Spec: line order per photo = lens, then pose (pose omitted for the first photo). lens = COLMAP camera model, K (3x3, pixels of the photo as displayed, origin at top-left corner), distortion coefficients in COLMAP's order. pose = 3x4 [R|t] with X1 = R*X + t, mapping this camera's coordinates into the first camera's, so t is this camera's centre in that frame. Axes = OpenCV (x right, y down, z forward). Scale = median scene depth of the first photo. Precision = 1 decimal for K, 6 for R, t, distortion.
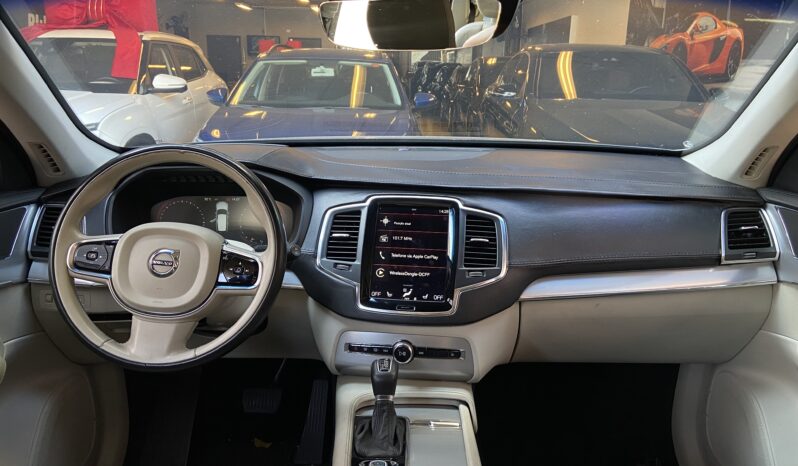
lens RADIAL K [[599.3, 0, 399.0], [0, 599.3, 233.0], [0, 0, 1]] dist [0.109902, -0.134312]
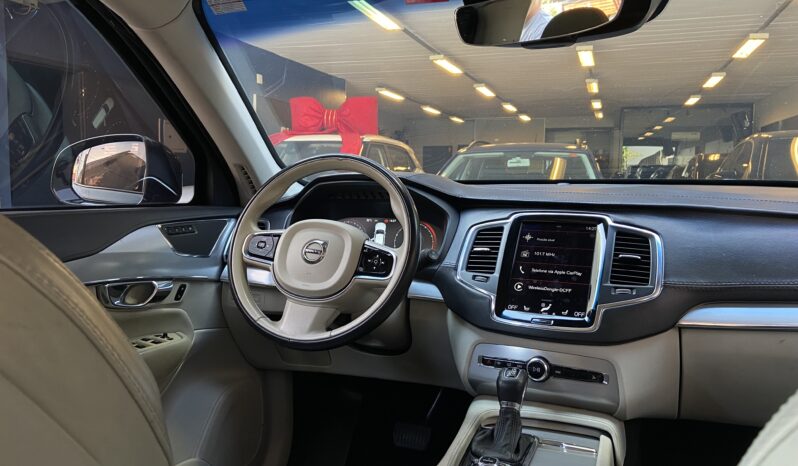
lens RADIAL K [[599.3, 0, 399.0], [0, 599.3, 233.0], [0, 0, 1]] dist [0.109902, -0.134312]
pose [[0.940130, 0.015413, -0.340468, 0.117524], [-0.079407, 0.981390, -0.174837, 0.166577], [0.331437, 0.191405, 0.923858, 0.013248]]
